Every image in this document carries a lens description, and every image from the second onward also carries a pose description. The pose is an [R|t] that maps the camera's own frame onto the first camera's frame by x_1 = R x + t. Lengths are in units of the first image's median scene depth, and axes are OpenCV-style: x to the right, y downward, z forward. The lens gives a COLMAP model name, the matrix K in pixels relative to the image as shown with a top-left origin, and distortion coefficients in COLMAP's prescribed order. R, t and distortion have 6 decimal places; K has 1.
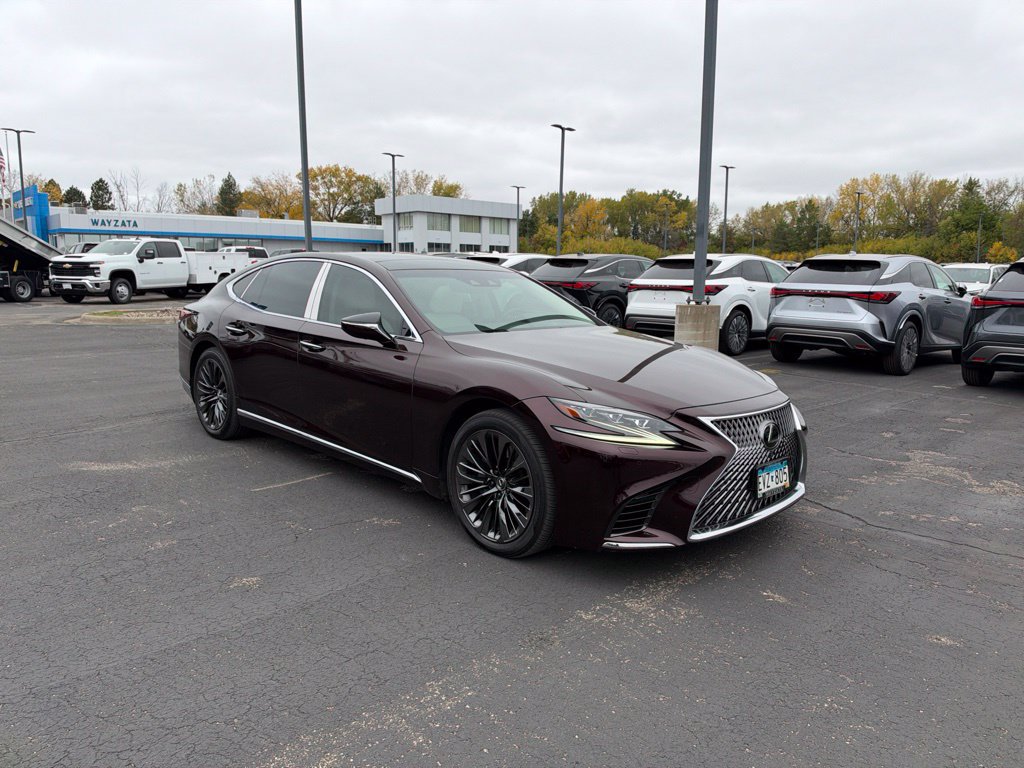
lens RADIAL K [[733.3, 0, 514.1], [0, 733.3, 379.4], [0, 0, 1]] dist [0.056721, -0.102679]
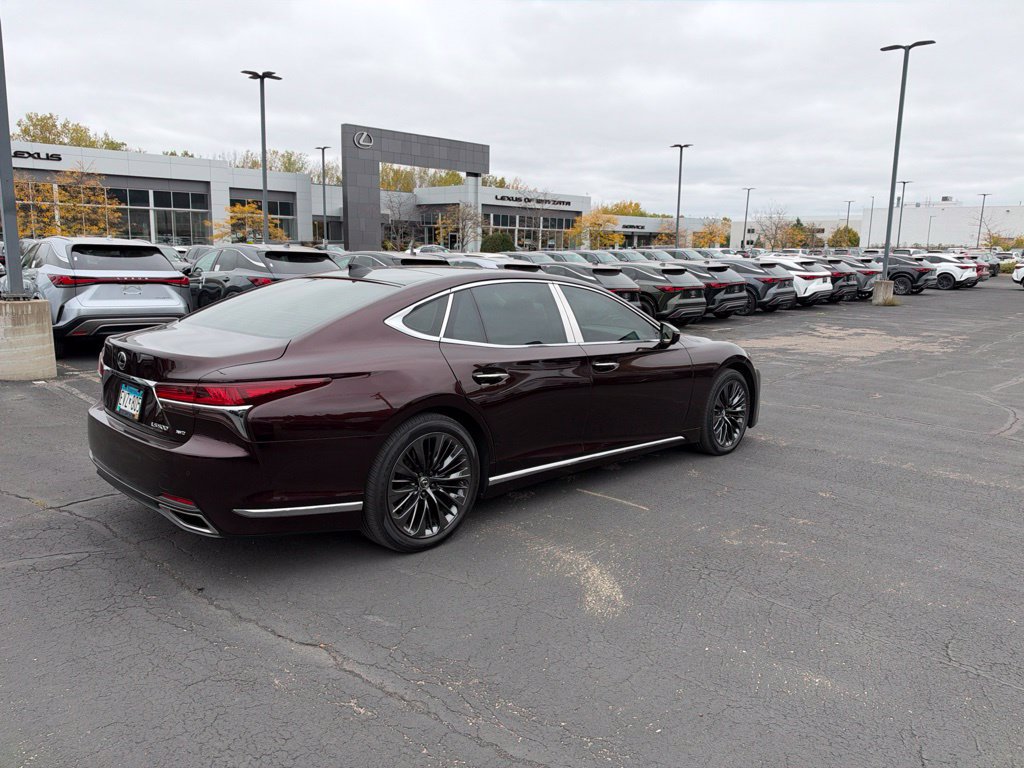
lens RADIAL K [[741.5, 0, 514.9], [0, 741.5, 387.4], [0, 0, 1]] dist [-0.002105, -0.008661]
pose [[-0.013250, -0.185930, 0.982474, -0.697003], [0.118742, 0.975315, 0.186177, -0.120146], [-0.992837, 0.119128, 0.009155, 0.604219]]
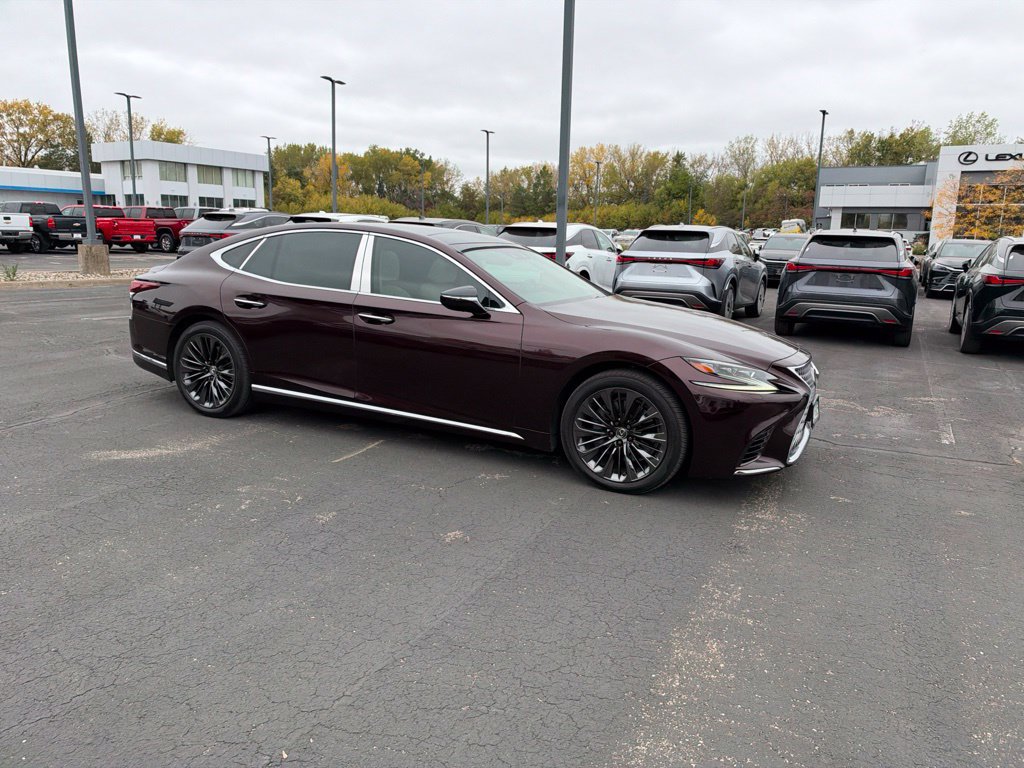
lens RADIAL K [[733.1, 0, 514.4], [0, 733.1, 385.8], [0, 0, 1]] dist [0.068905, -0.137758]
pose [[0.941923, -0.055641, 0.331188, -0.234269], [0.034990, 0.997072, 0.067998, -0.007789], [-0.334002, -0.052460, 0.941111, -0.017486]]
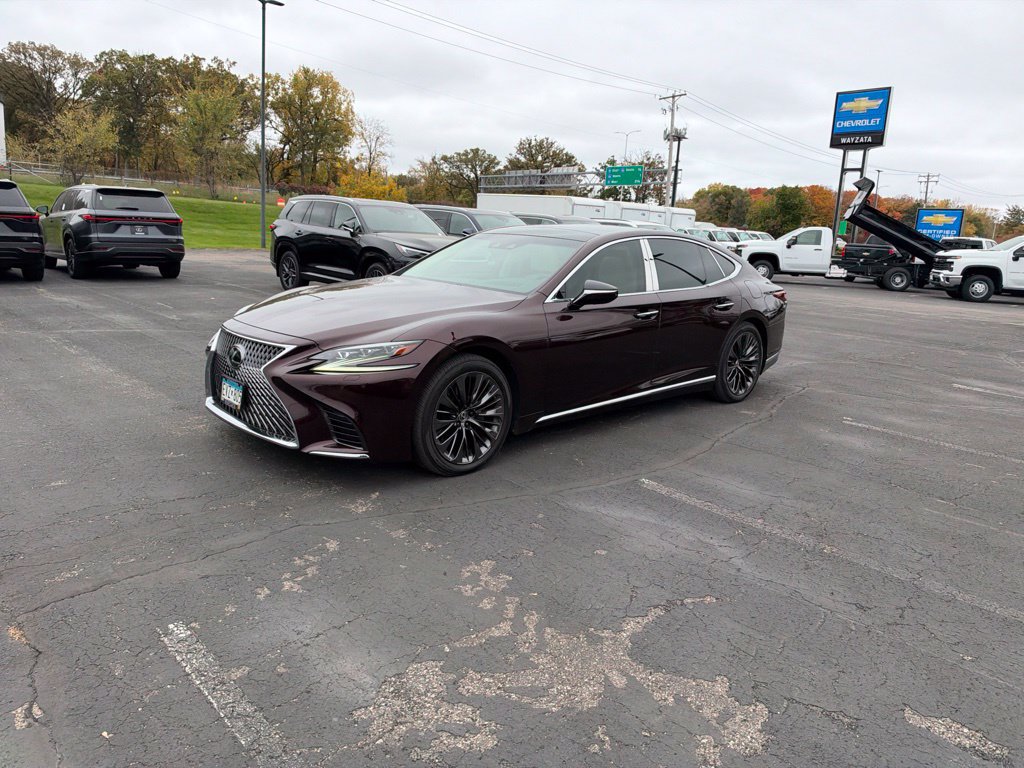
lens RADIAL K [[733.1, 0, 514.4], [0, 733.1, 385.8], [0, 0, 1]] dist [0.068905, -0.137758]
pose [[-0.009609, 0.189629, -0.981809, 0.611094], [-0.204610, 0.960707, 0.187556, -0.076891], [0.978796, 0.202690, 0.029568, 0.571795]]
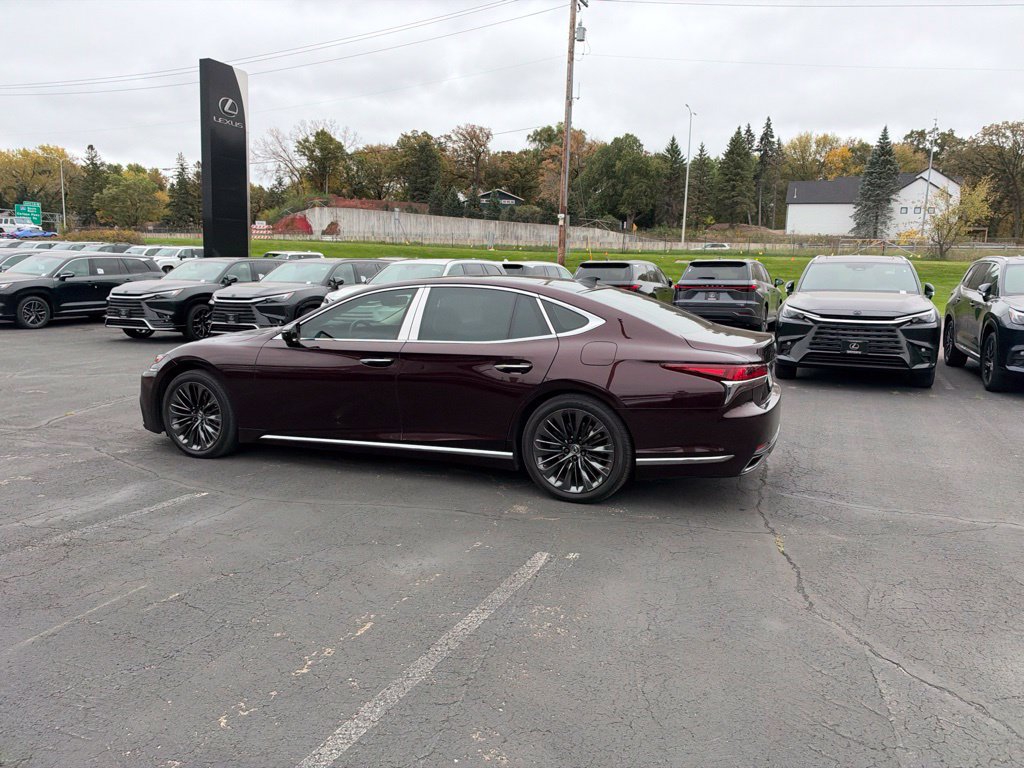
lens RADIAL K [[738.1, 0, 515.5], [0, 738.1, 368.0], [0, 0, 1]] dist [0.024844, -0.052466]
pose [[-0.924130, 0.024213, -0.381311, 0.125987], [-0.082462, 0.961830, 0.260927, -0.202155], [0.373074, 0.272574, -0.886859, 1.256635]]
